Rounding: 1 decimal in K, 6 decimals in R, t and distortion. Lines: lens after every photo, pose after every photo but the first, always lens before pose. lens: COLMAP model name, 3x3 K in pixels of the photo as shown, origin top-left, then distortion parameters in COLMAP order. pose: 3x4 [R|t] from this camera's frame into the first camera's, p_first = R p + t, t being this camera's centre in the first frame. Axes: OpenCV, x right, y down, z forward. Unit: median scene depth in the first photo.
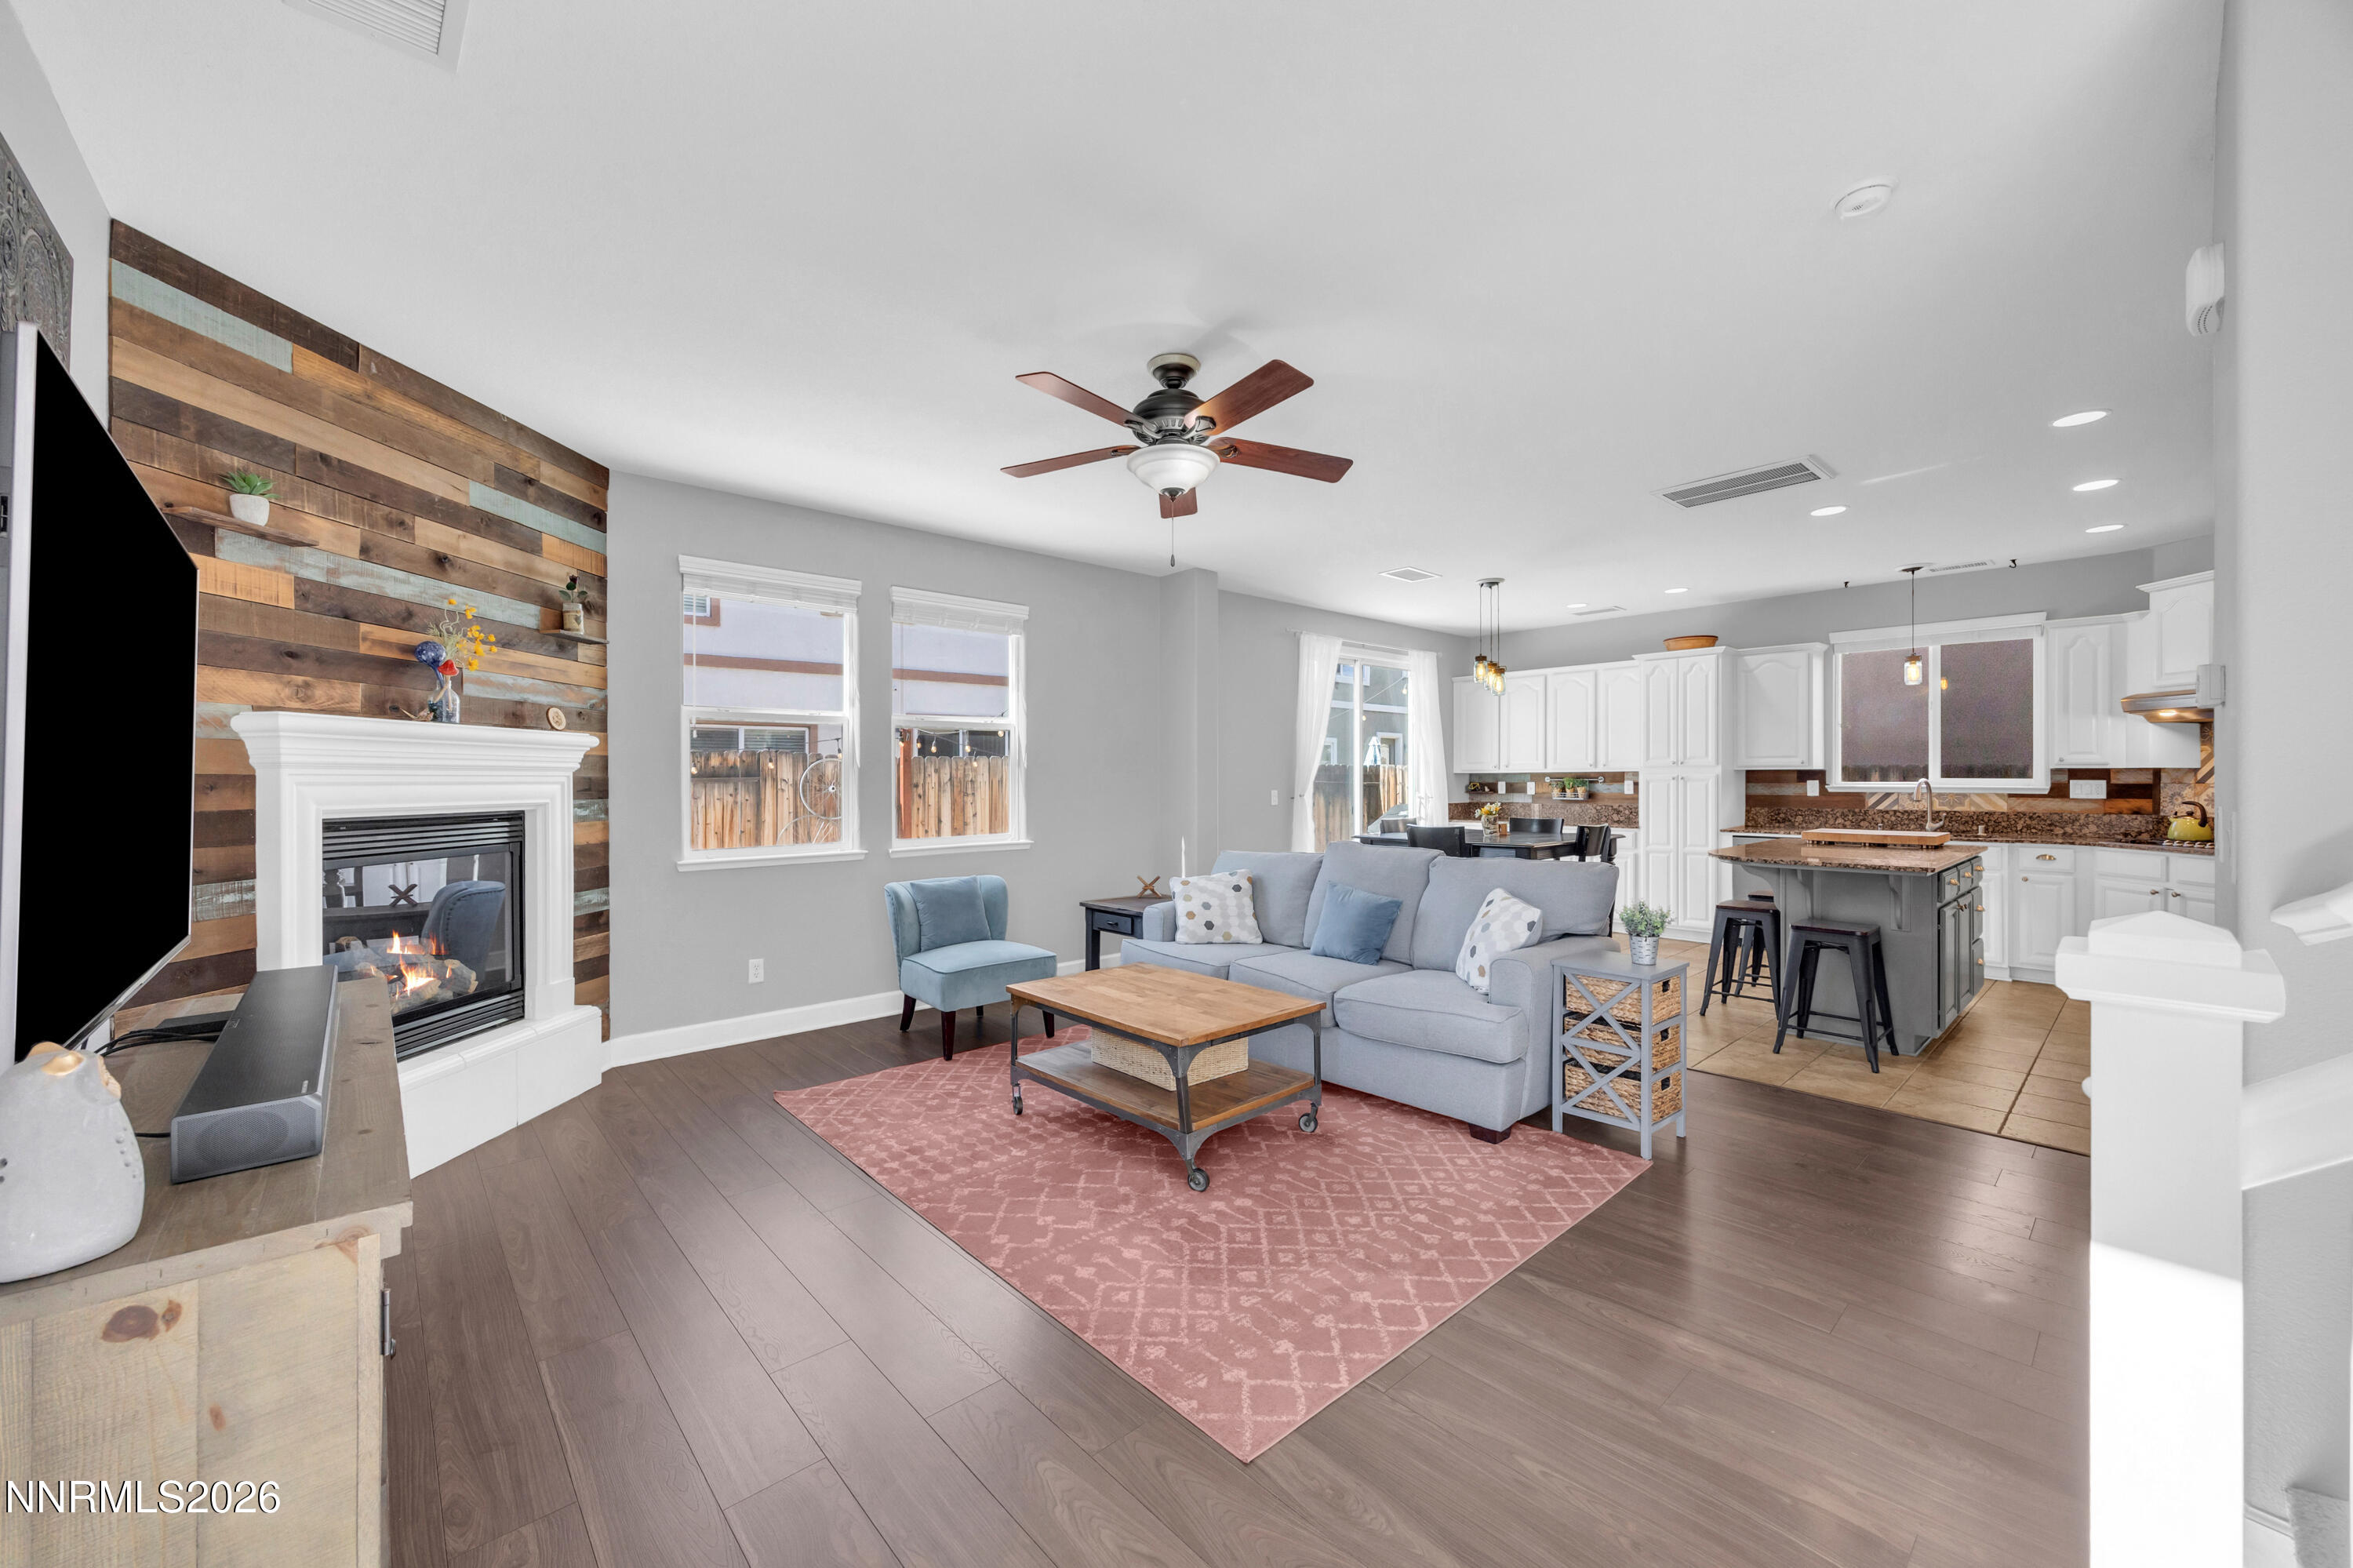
lens RADIAL K [[930.4, 0, 1176.5], [0, 930.4, 784.0], [0, 0, 1]] dist [0.022234, -0.000257]
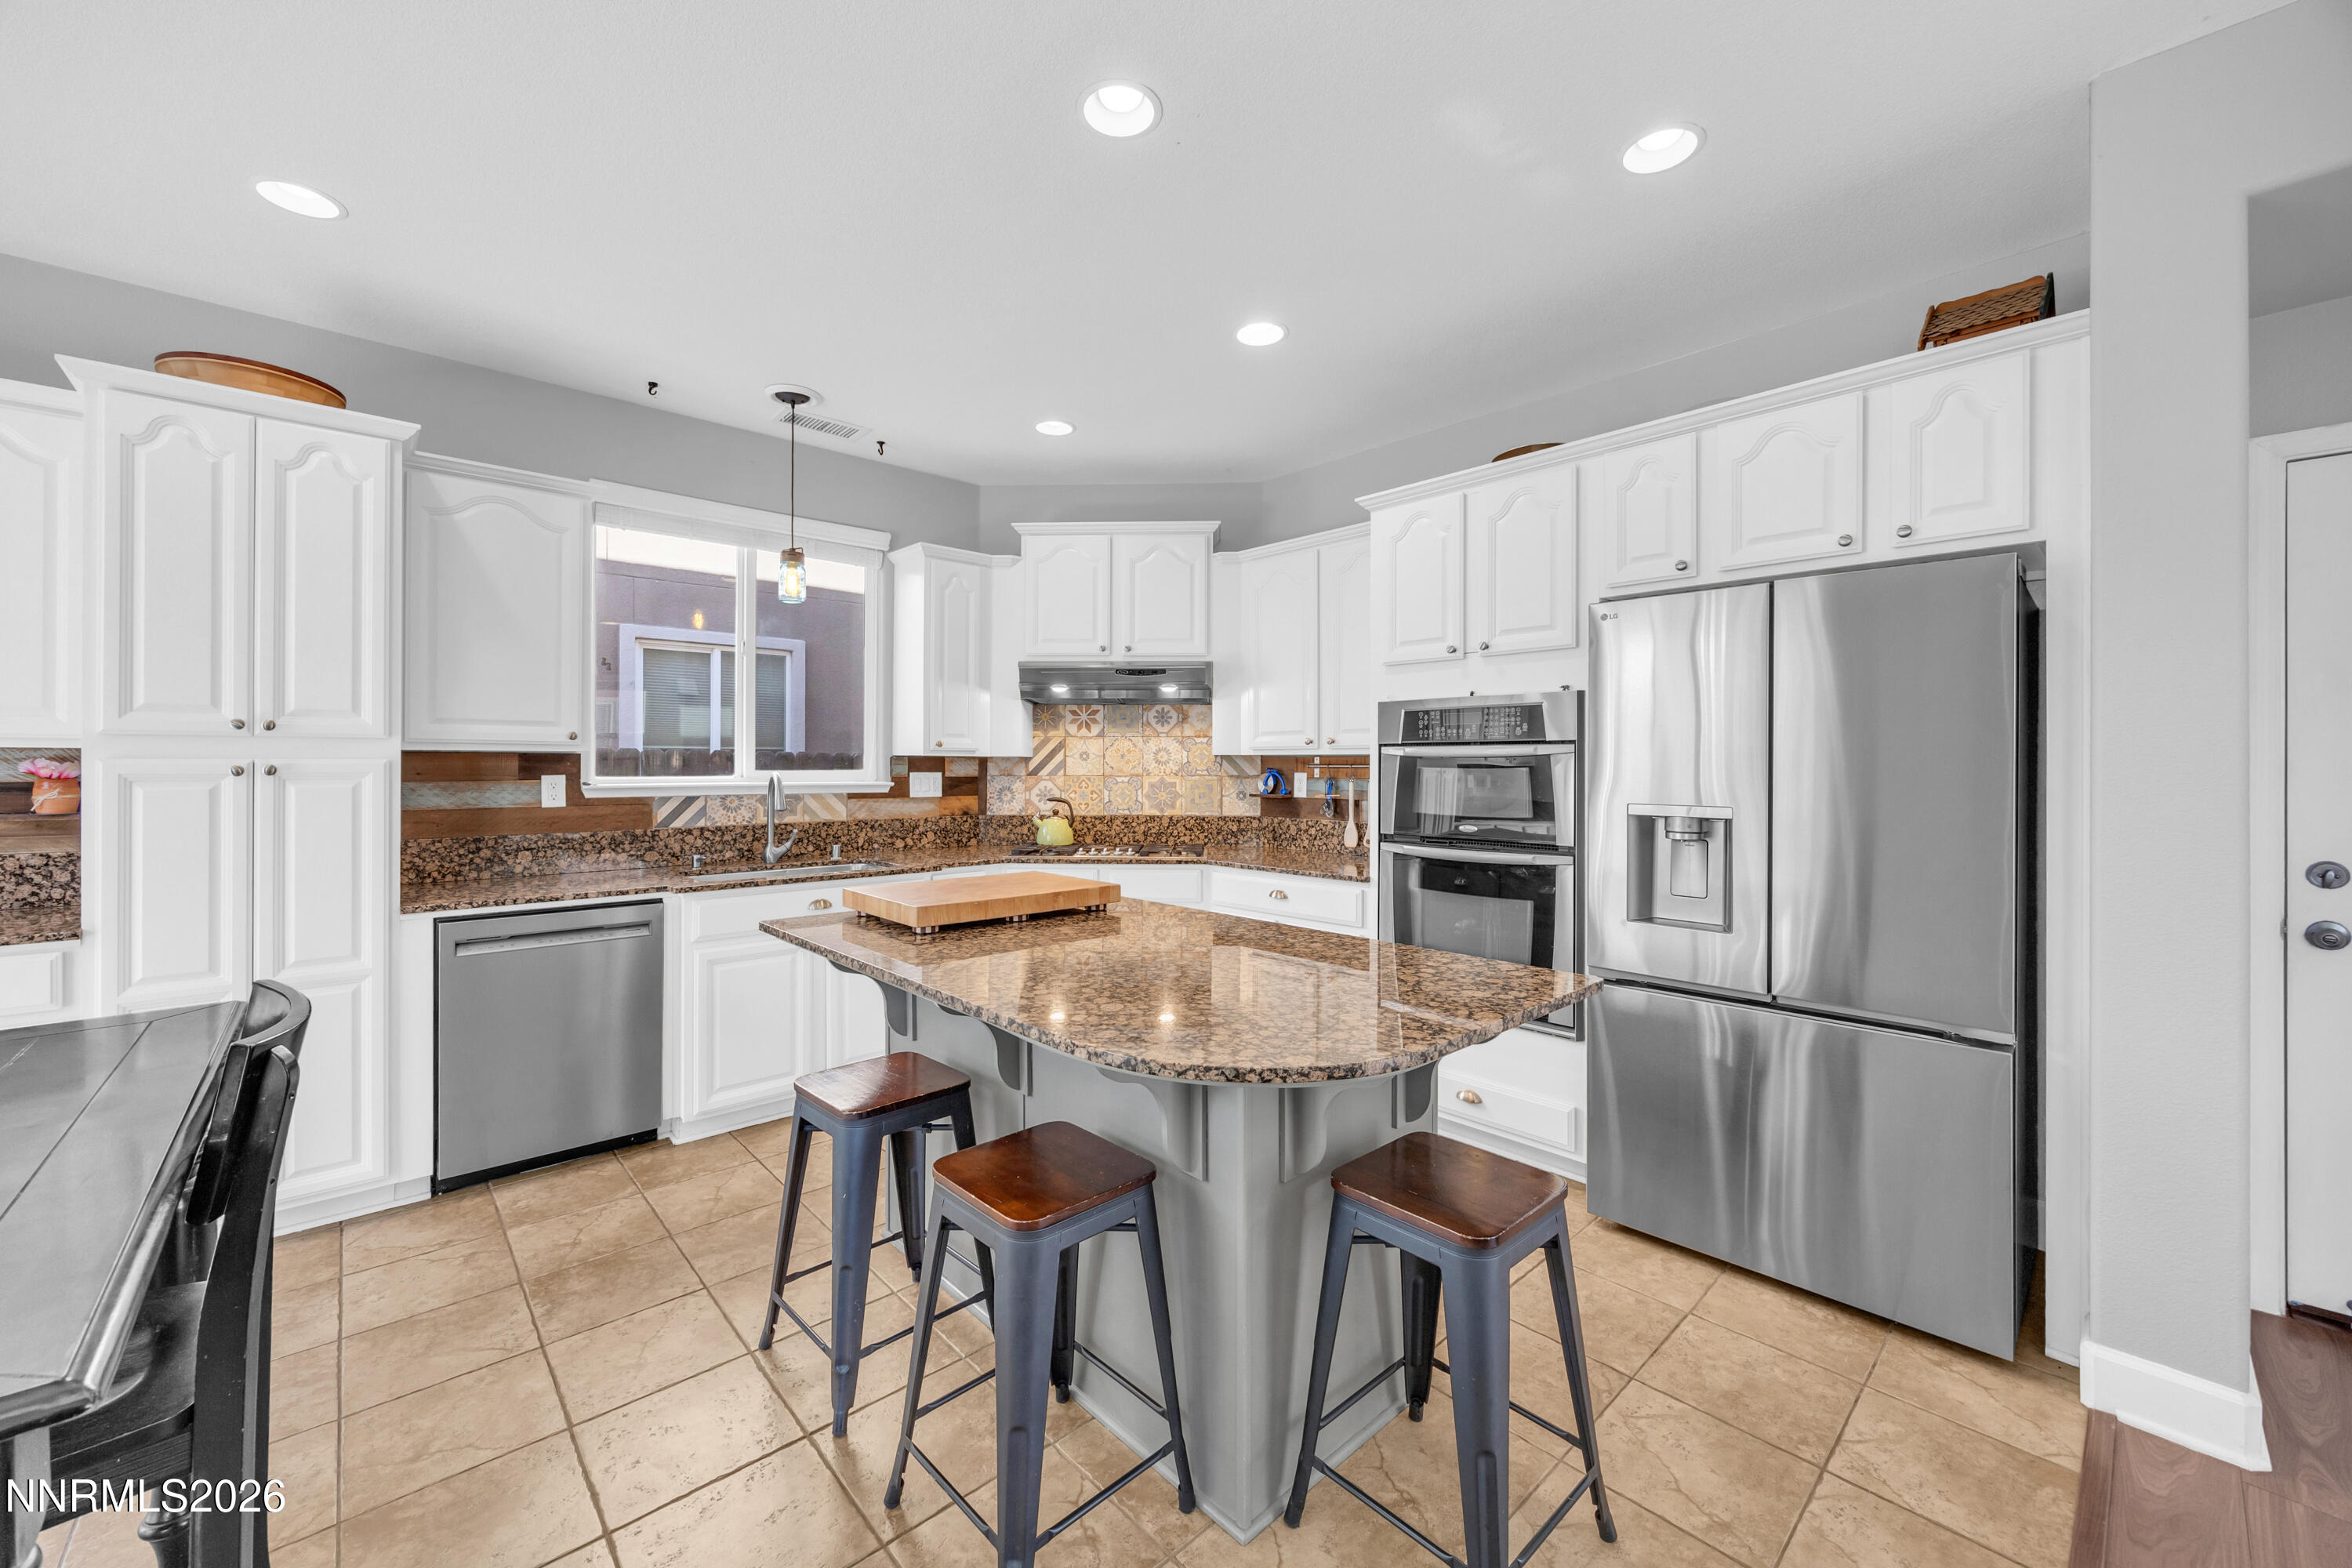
lens RADIAL K [[910.4, 0, 1174.8], [0, 910.4, 757.7], [0, 0, 1]] dist [0.000049, 0.000055]
pose [[0.005363, 0.008774, 0.999947, 0.253646], [0.004794, 0.999950, -0.008800, -0.008287], [-0.999974, 0.004841, 0.005320, 0.805062]]
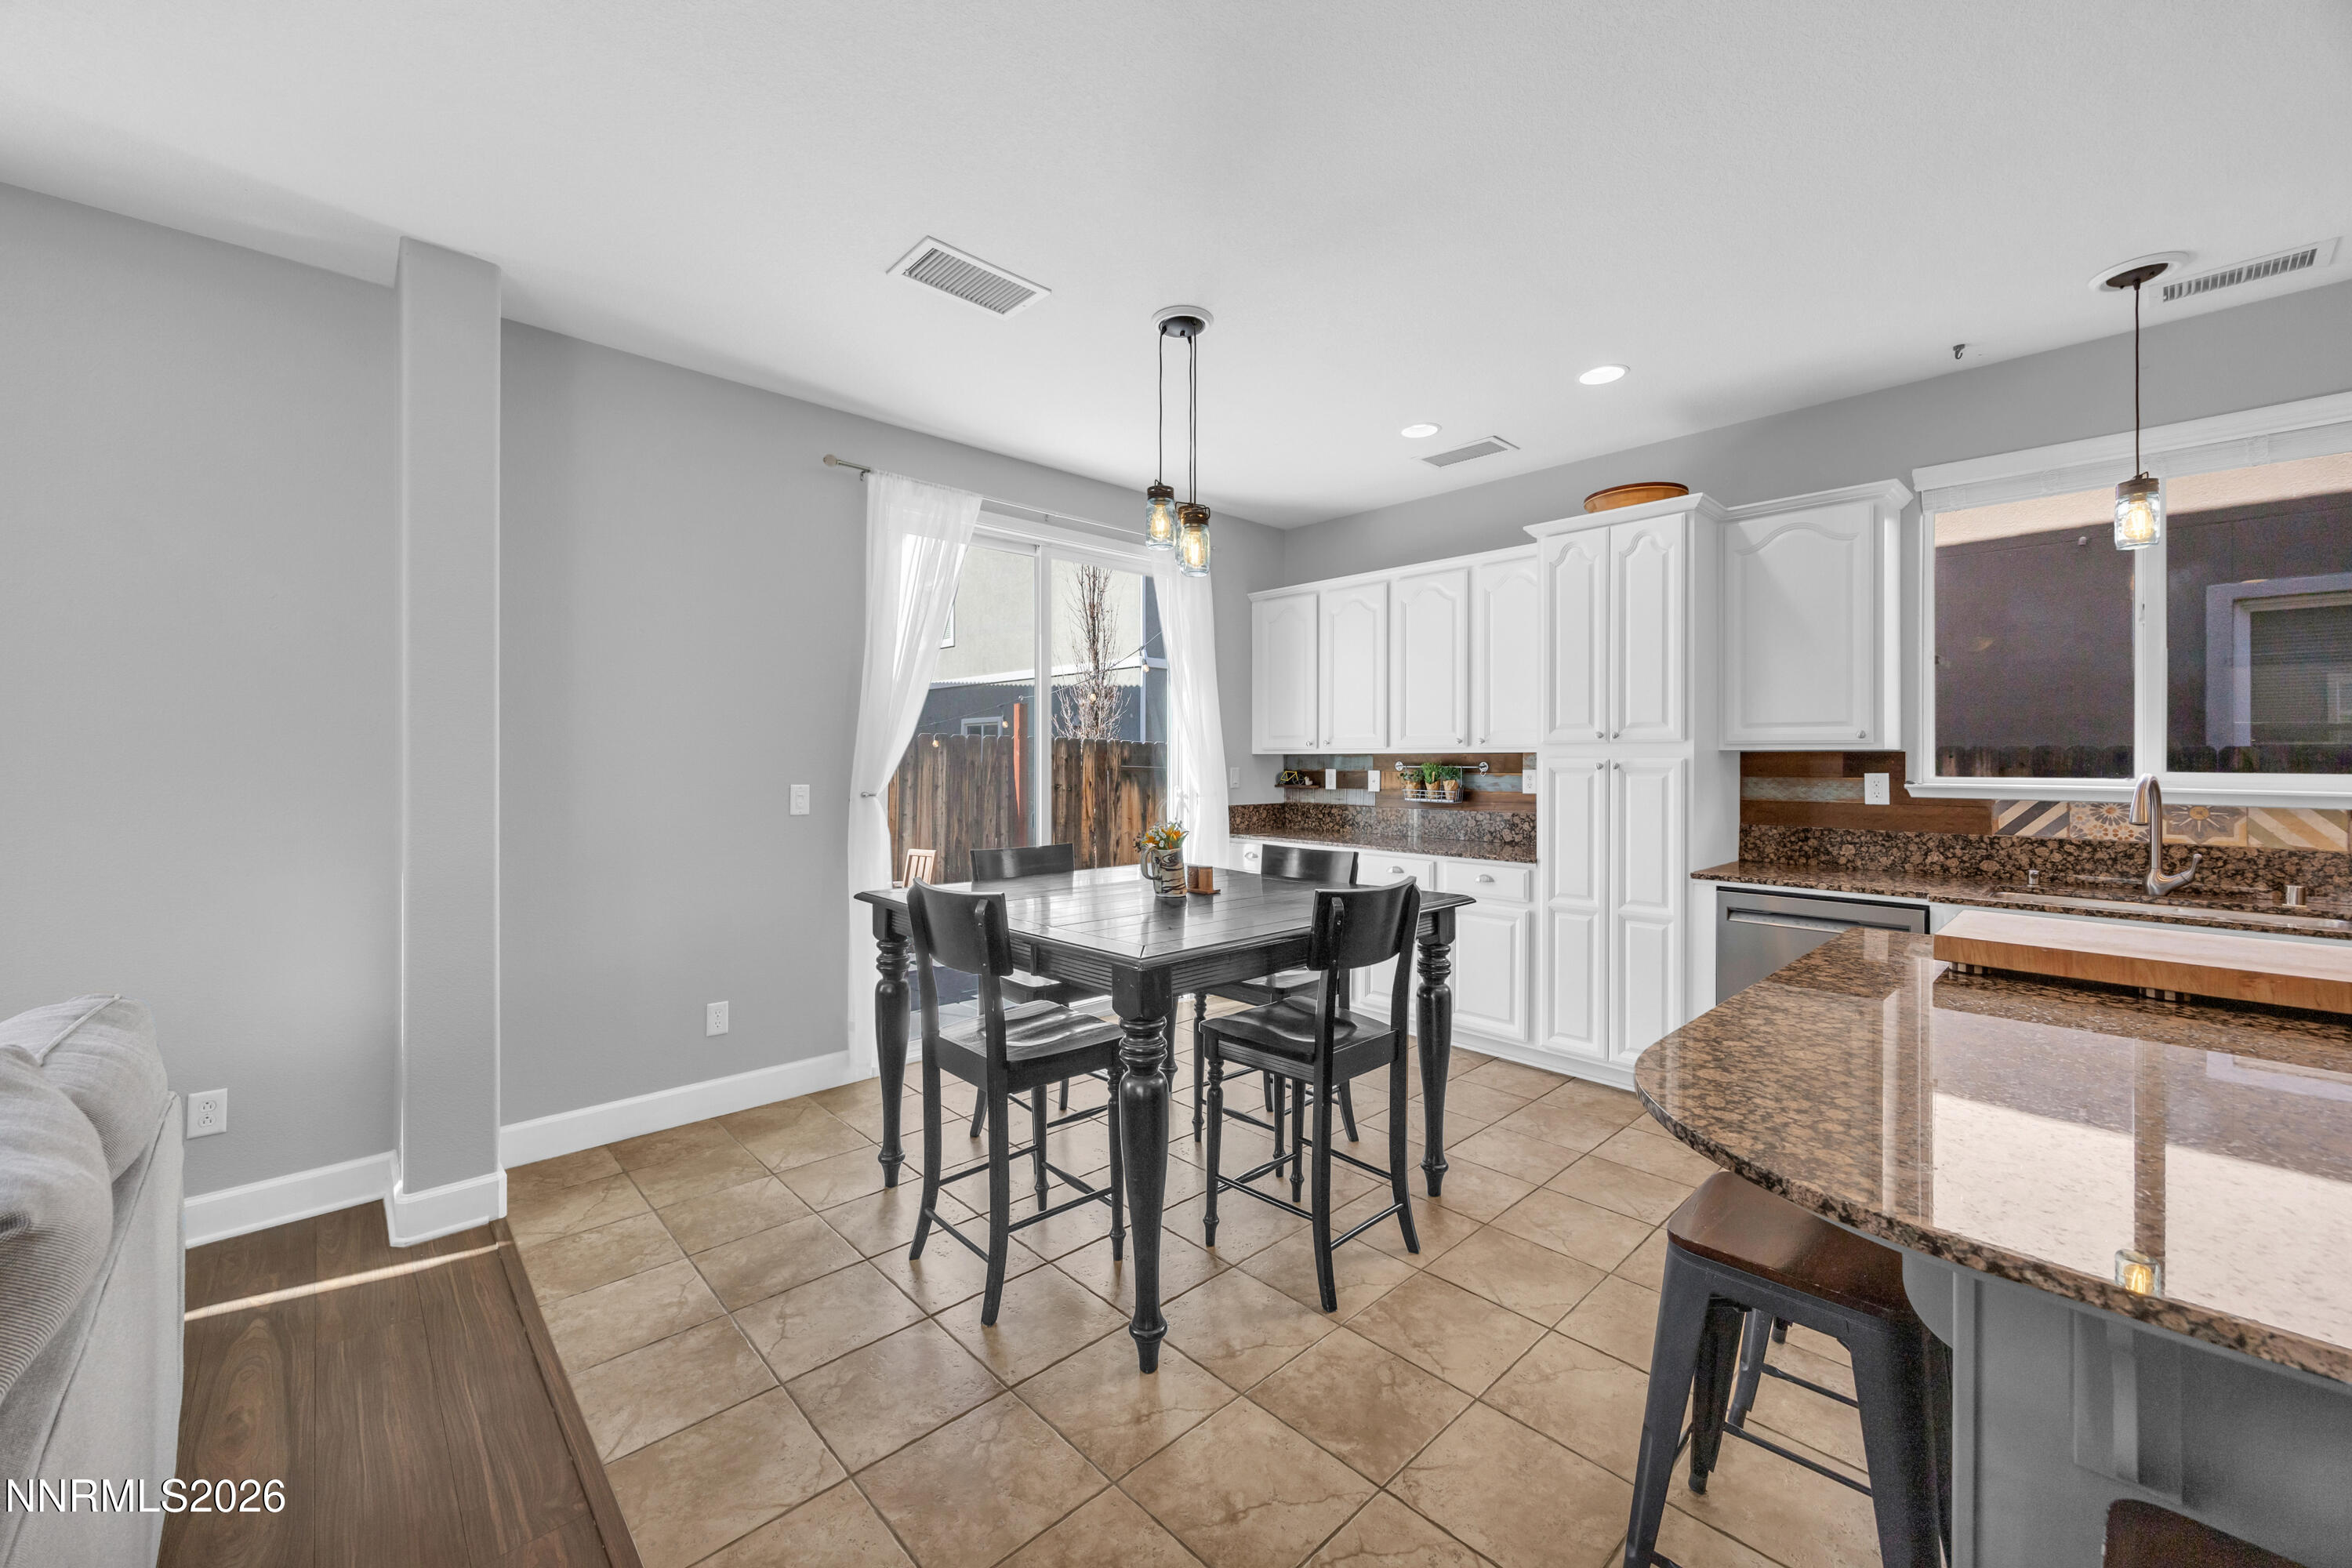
lens RADIAL K [[918.3, 0, 1165.9], [0, 918.3, 761.6], [0, 0, 1]] dist [-0.001649, -0.000381]
pose [[0.999969, 0.007802, 0.000786, 0.361635], [-0.007798, 0.999960, -0.004451, -0.005683], [-0.000820, 0.004444, 0.999990, 0.617130]]
